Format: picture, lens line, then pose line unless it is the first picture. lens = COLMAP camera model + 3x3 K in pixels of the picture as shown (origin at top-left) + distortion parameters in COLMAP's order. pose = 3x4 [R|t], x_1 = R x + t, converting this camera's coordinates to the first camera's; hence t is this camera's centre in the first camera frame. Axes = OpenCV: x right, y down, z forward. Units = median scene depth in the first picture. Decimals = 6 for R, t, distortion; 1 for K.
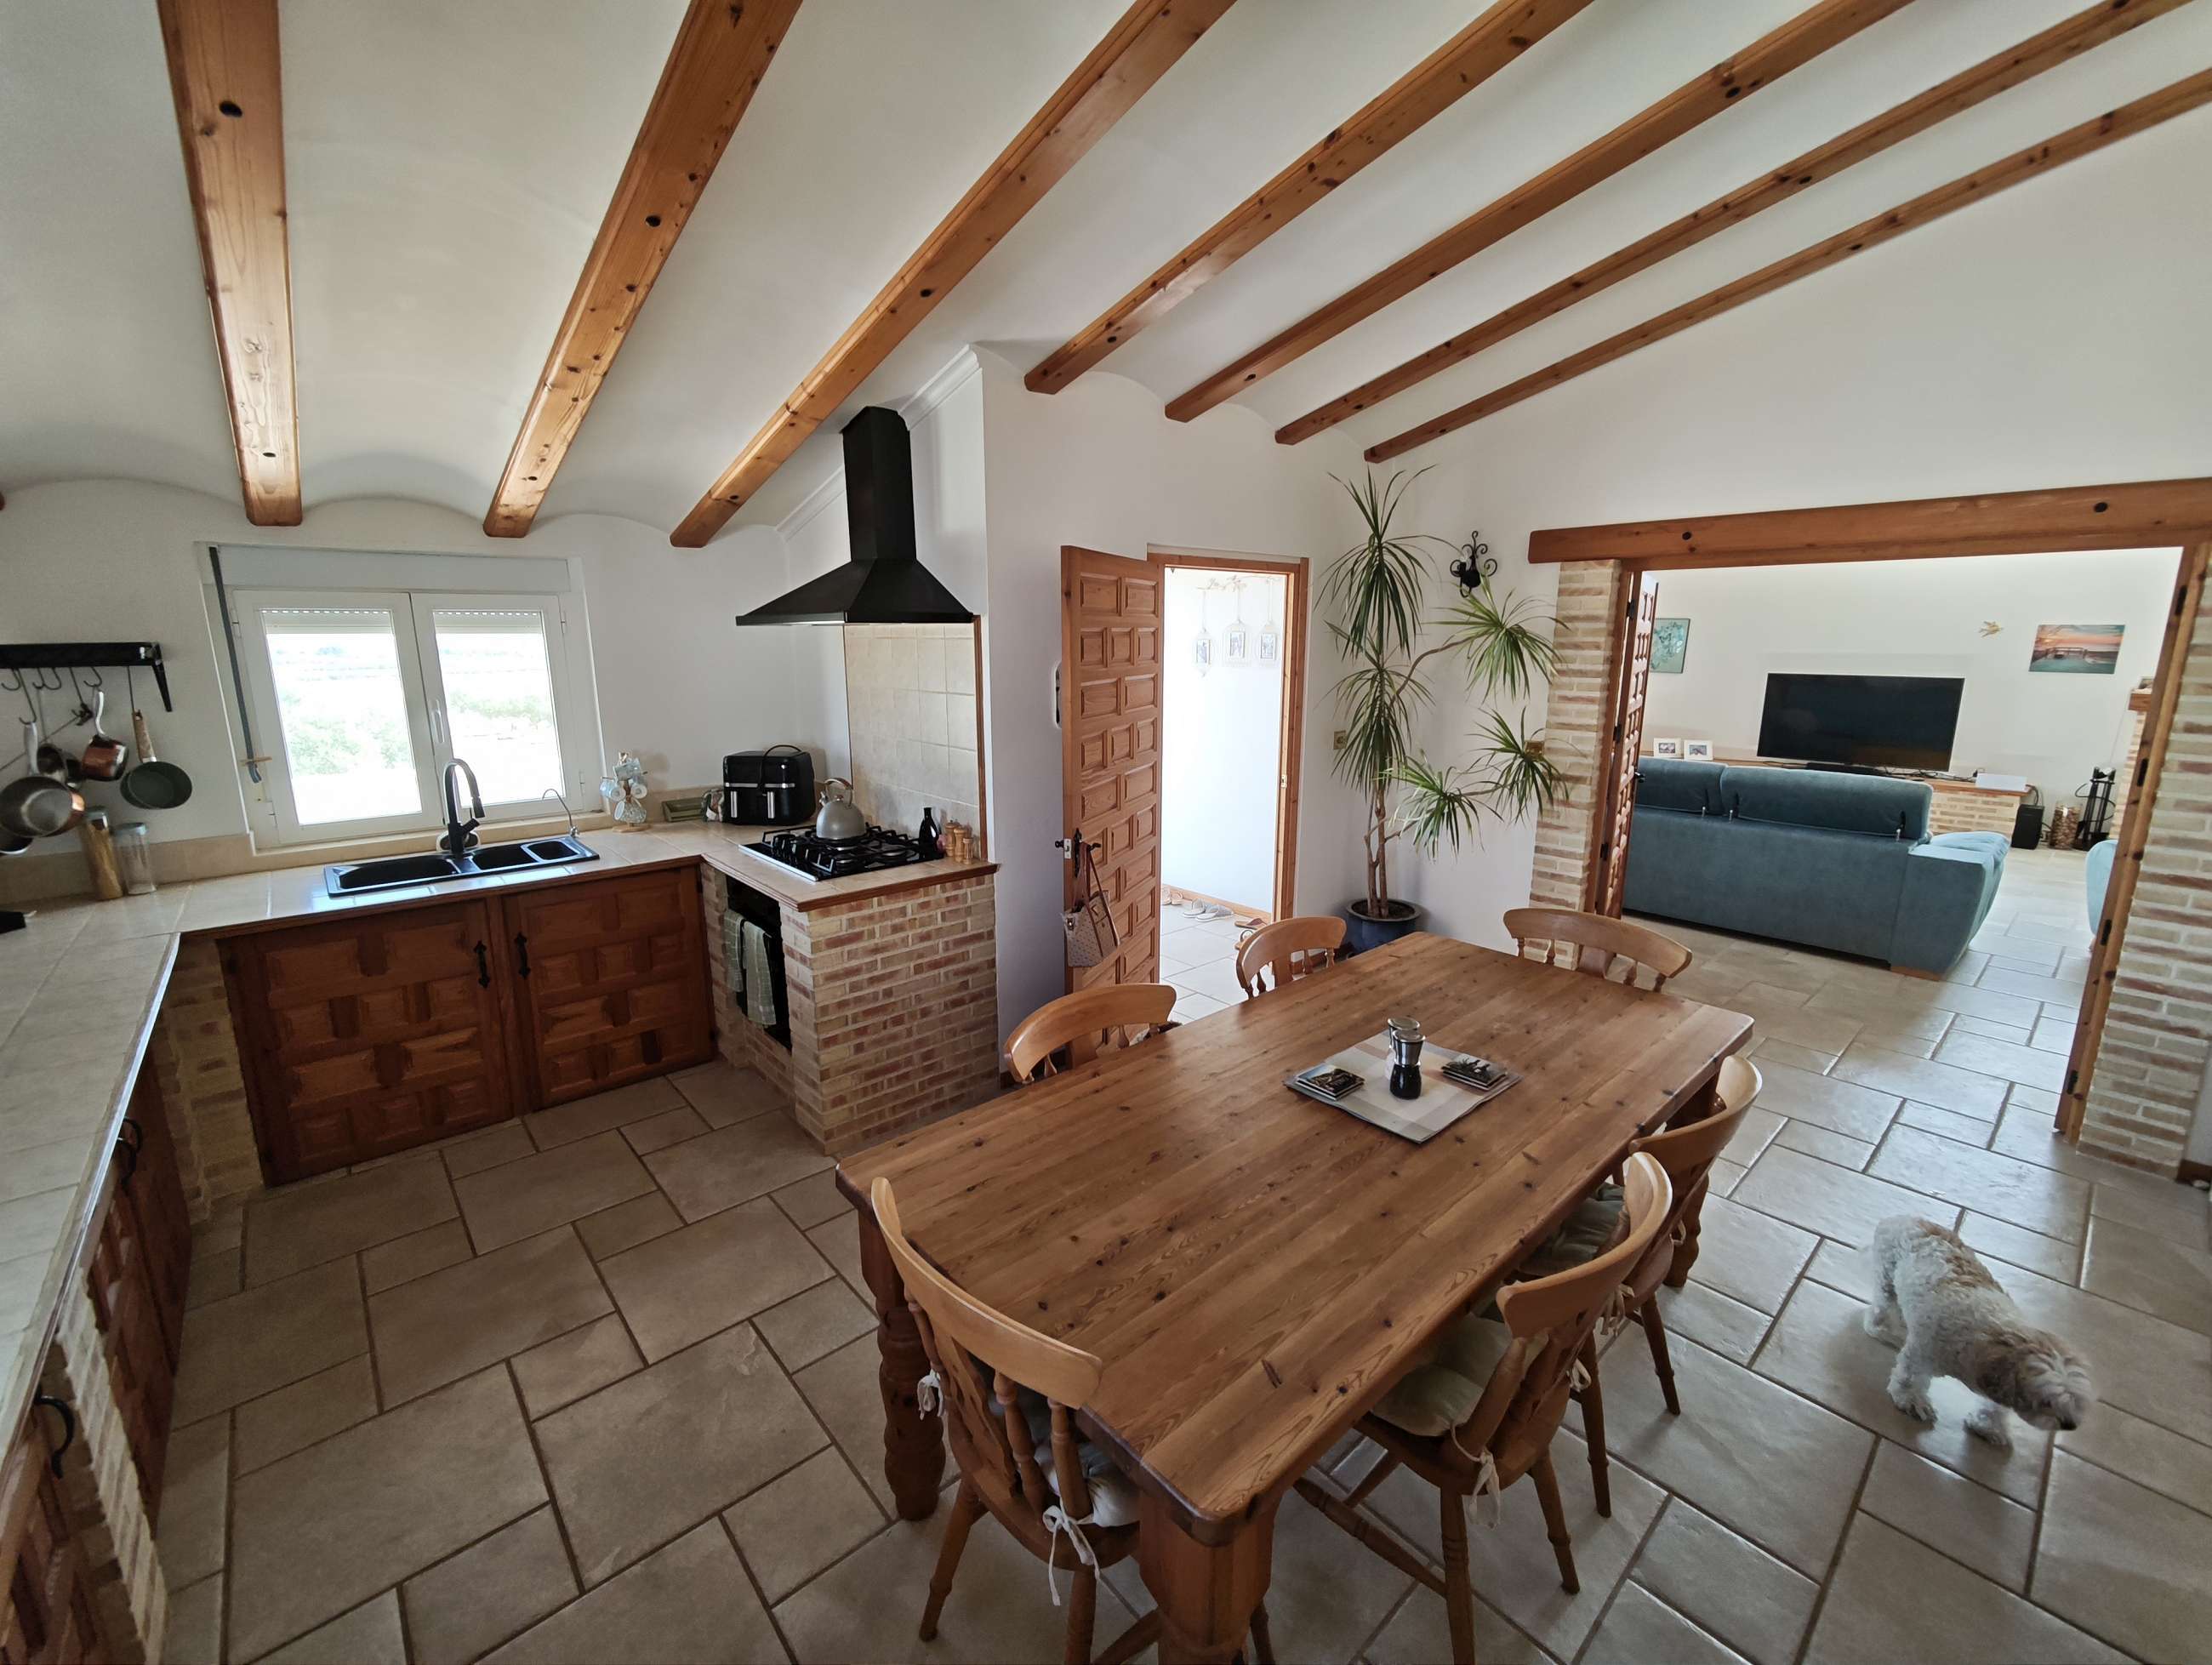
lens RADIAL K [[915.8, 0, 1093.2], [0, 915.8, 824.9], [0, 0, 1]] dist [-0.004621, 0.001148]
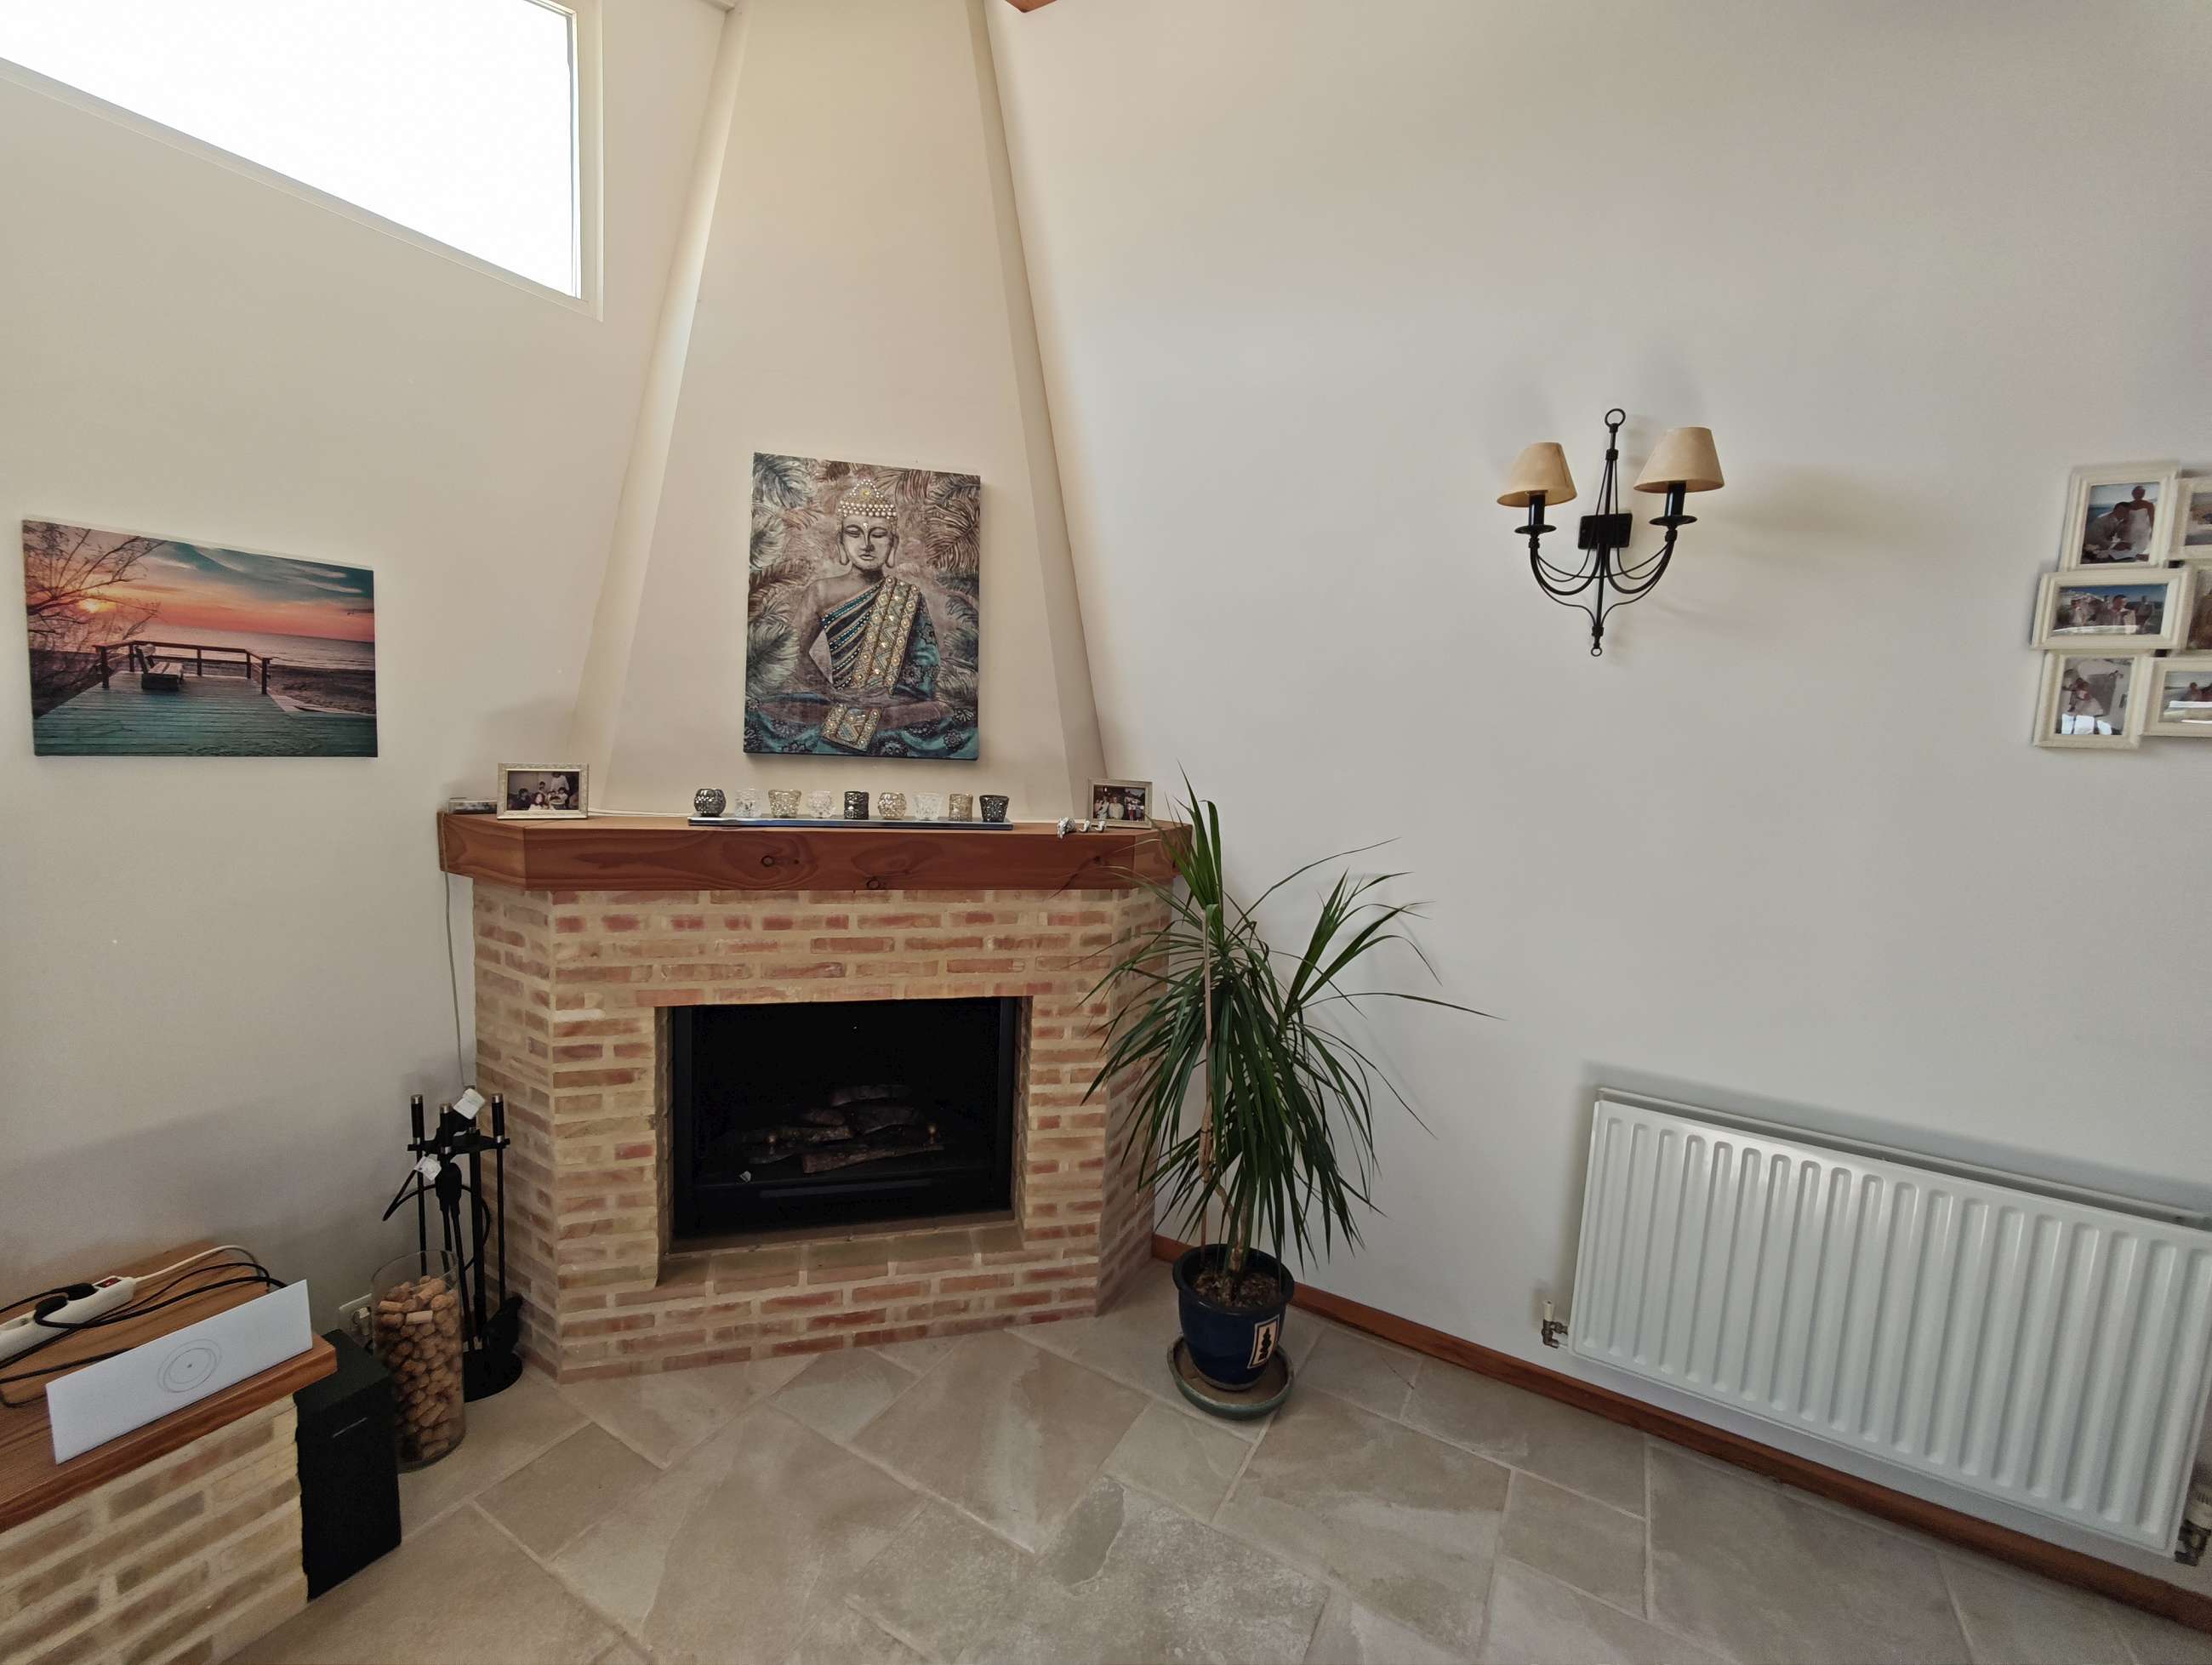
lens RADIAL K [[915.8, 0, 1091.6], [0, 915.8, 832.4], [0, 0, 1]] dist [-0.004621, 0.001148]
pose [[-0.327650, -0.122608, 0.936810, 0.778416], [0.146029, 0.973057, 0.178425, -0.156841], [-0.933446, 0.195263, -0.300918, 0.866871]]
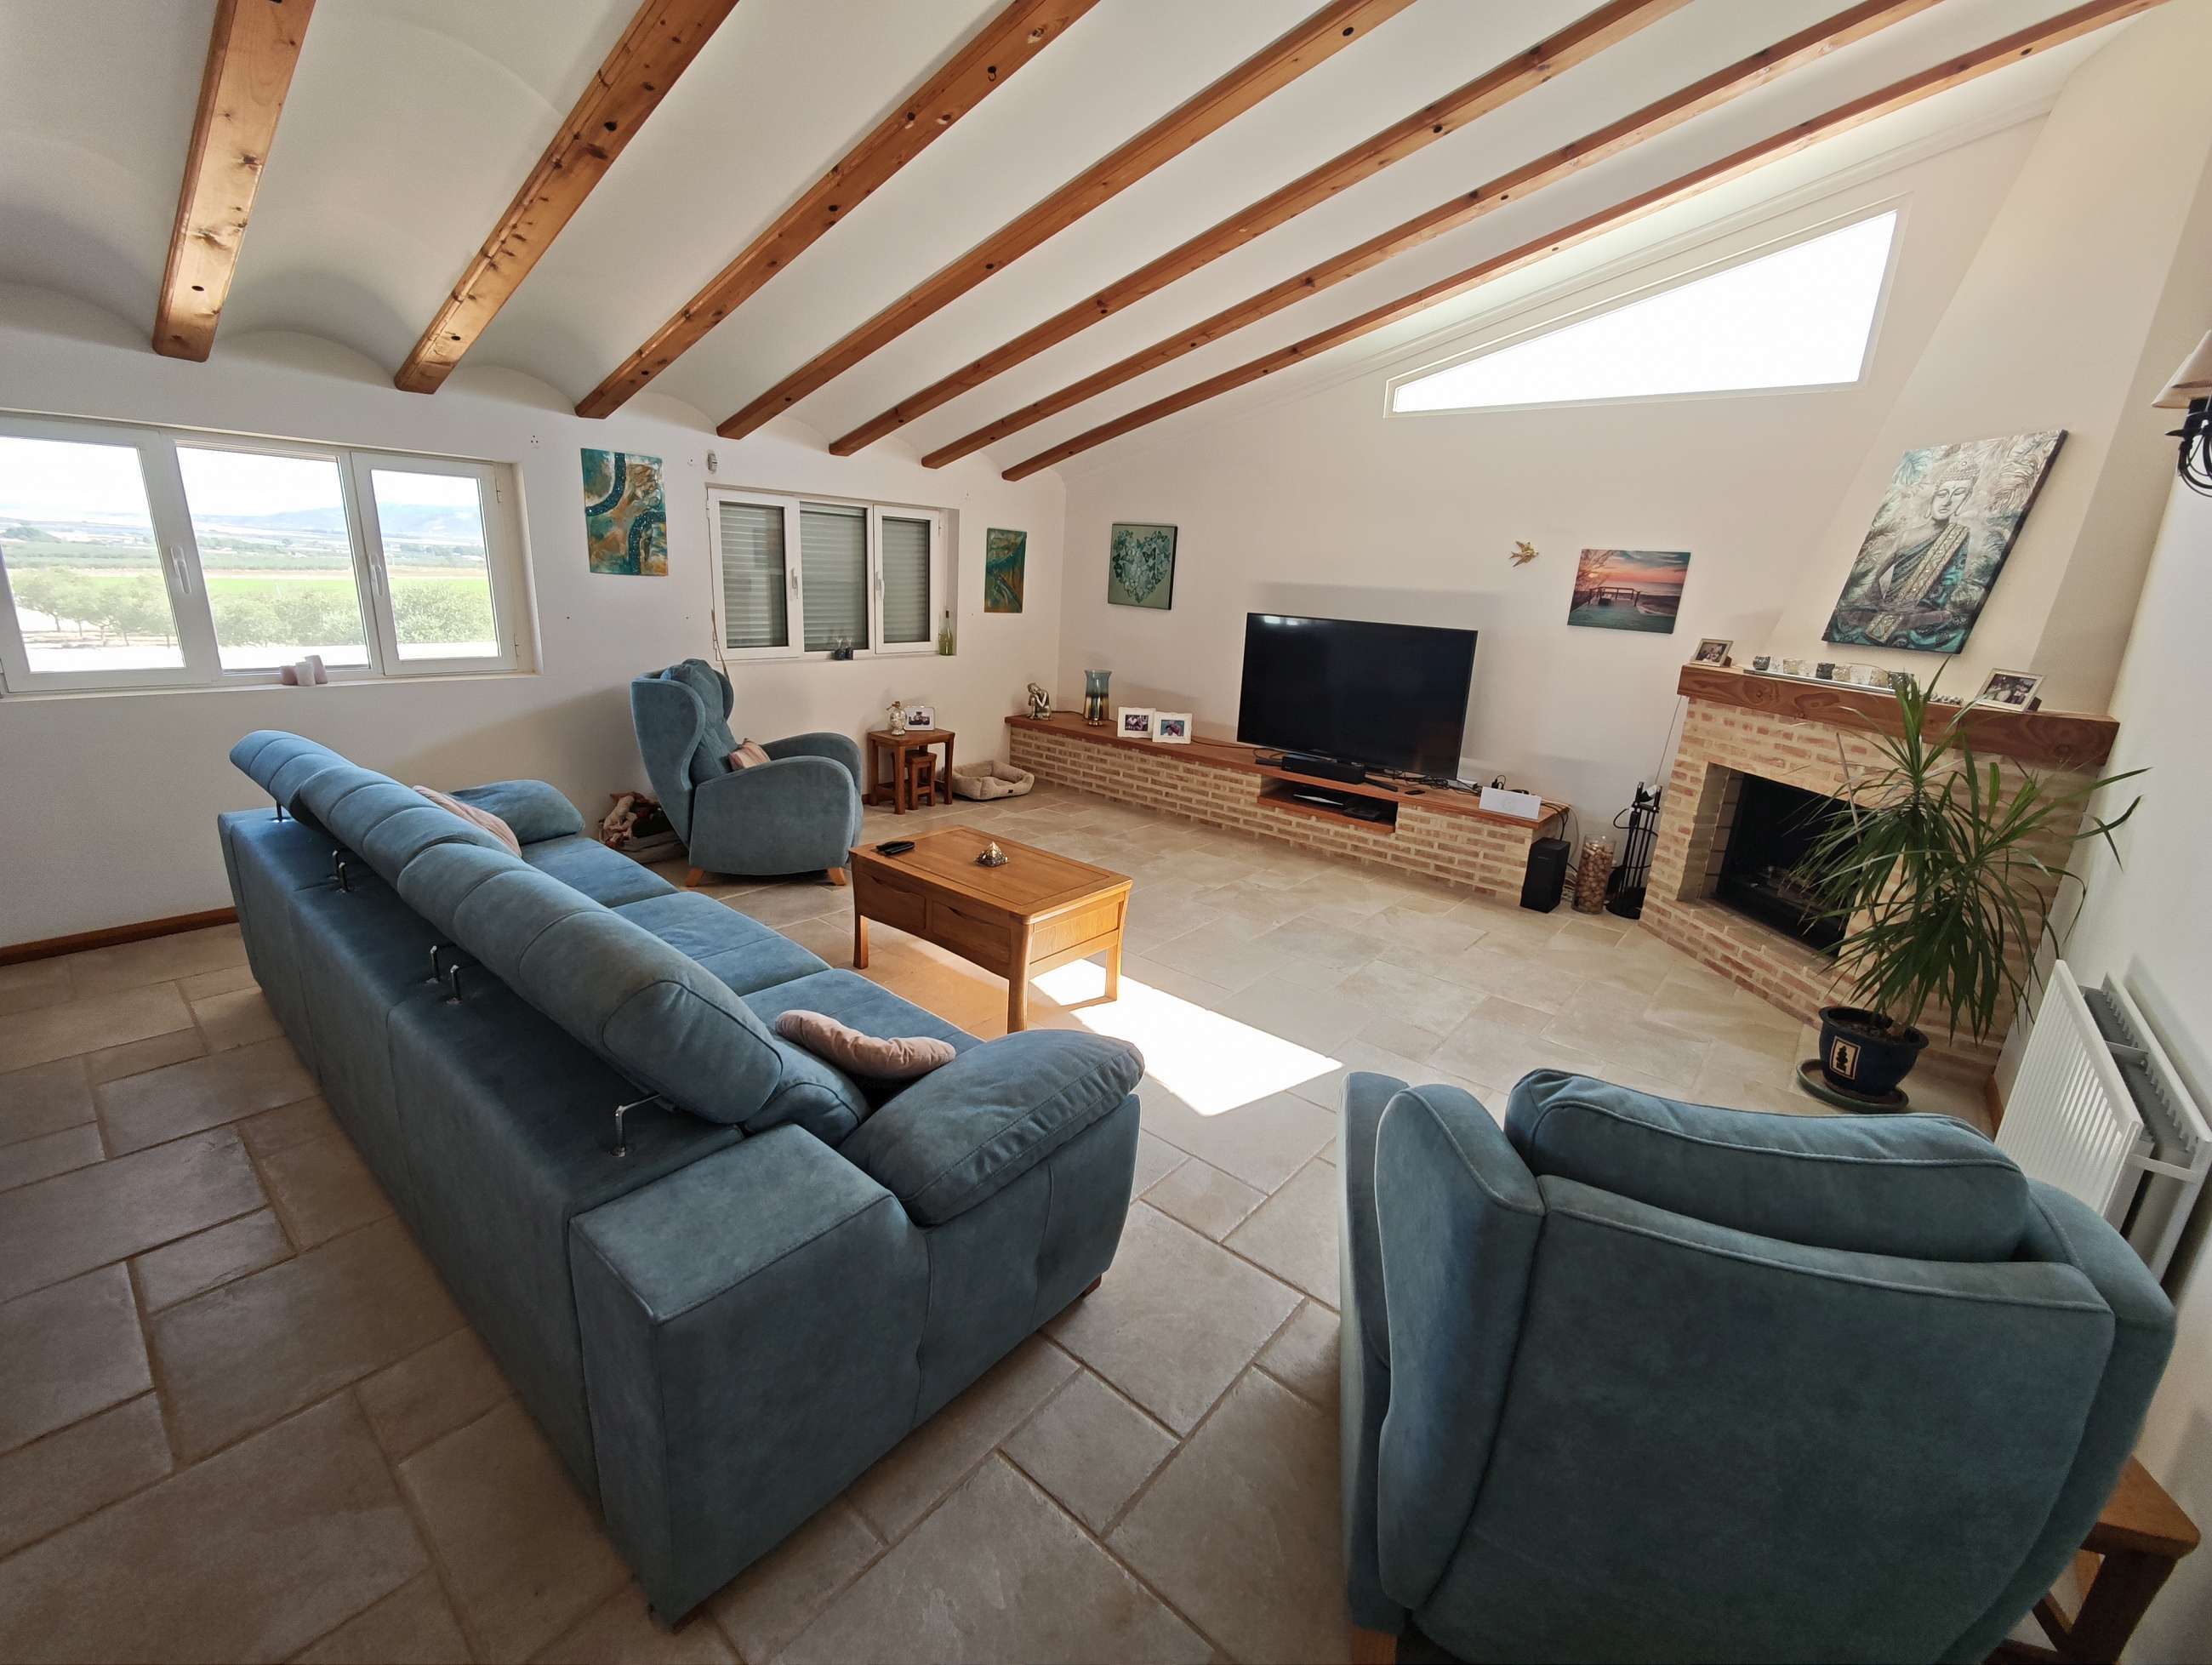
lens RADIAL K [[915.8, 0, 1109.5], [0, 915.8, 828.4], [0, 0, 1]] dist [-0.004621, 0.001148]
pose [[0.983381, 0.002480, 0.181536, 0.614663], [-0.016630, 0.996933, 0.076468, -0.072871], [-0.180790, -0.078216, 0.980407, 0.438377]]
